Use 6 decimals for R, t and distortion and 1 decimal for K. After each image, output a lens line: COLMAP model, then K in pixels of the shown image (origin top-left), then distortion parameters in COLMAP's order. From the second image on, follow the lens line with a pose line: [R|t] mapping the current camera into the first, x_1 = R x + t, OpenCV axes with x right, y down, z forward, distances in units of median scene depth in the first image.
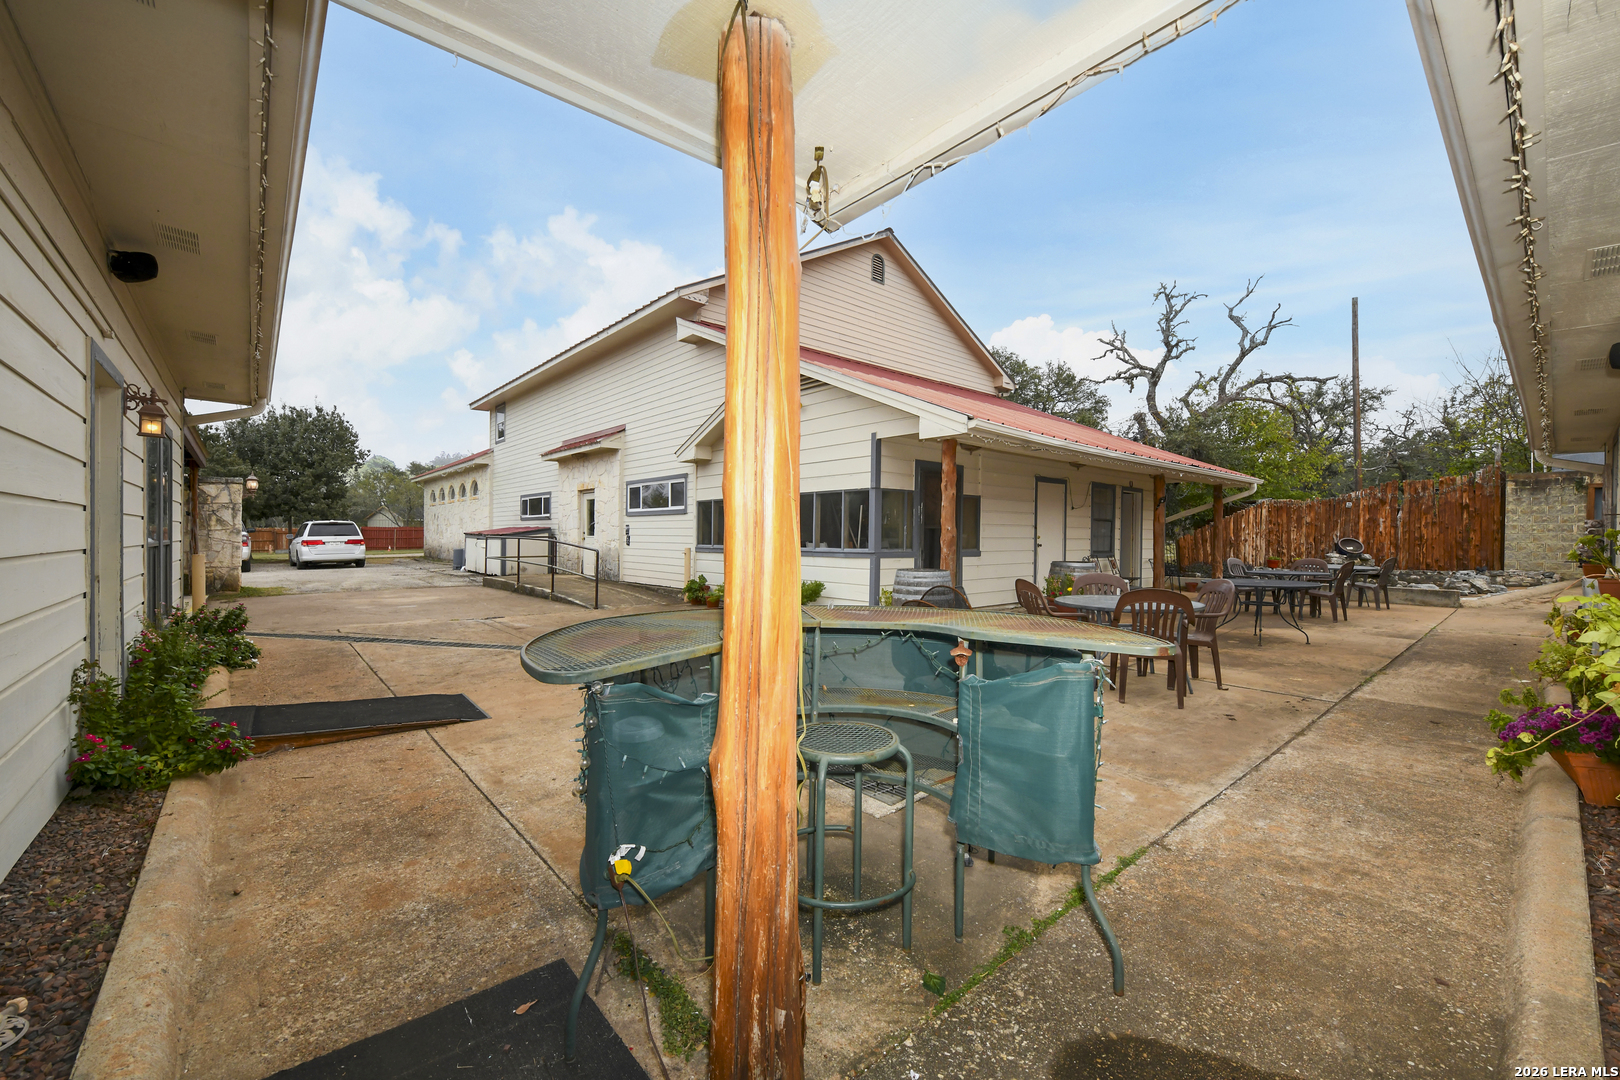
lens RADIAL K [[642.1, 0, 814.3], [0, 642.1, 539.5], [0, 0, 1]] dist [0.001357, 0.000026]
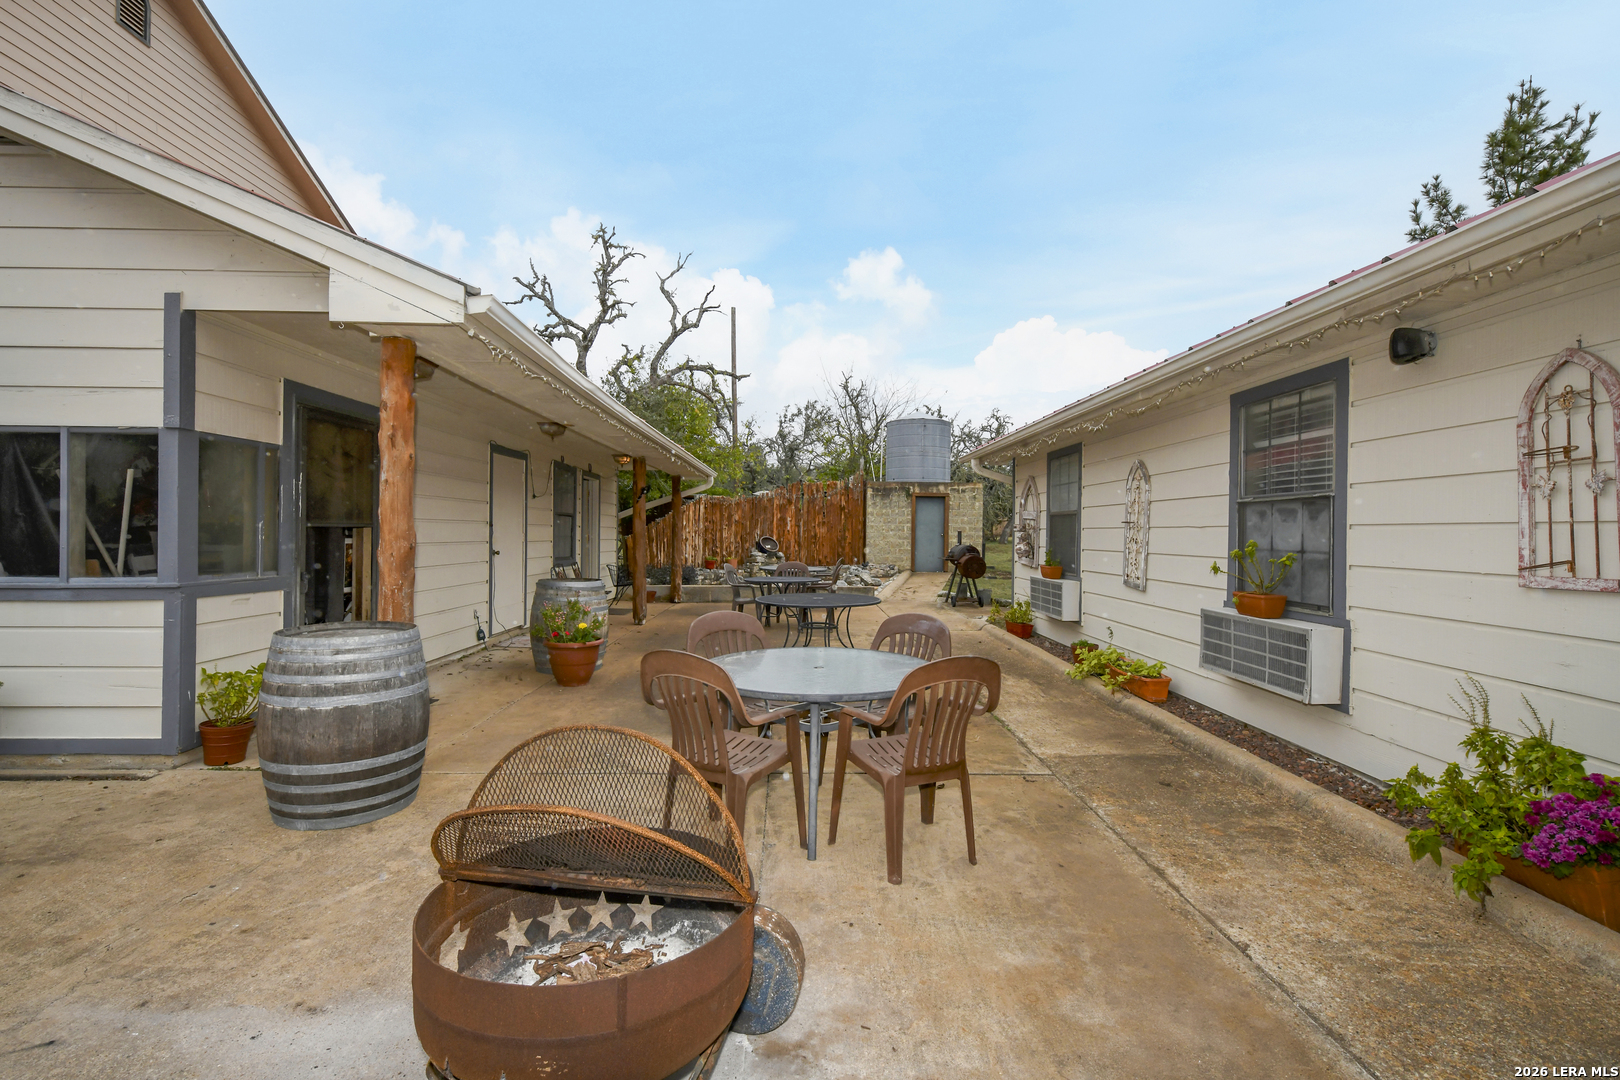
lens RADIAL K [[733.5, 0, 810.0], [0, 733.5, 540.0], [0, 0, 1]] dist [0.003421, 0.000172]
pose [[0.646547, -0.007090, 0.762841, -0.001898], [0.000805, 0.999963, 0.008611, -0.006983], [-0.762873, -0.004953, 0.646529, 0.213985]]
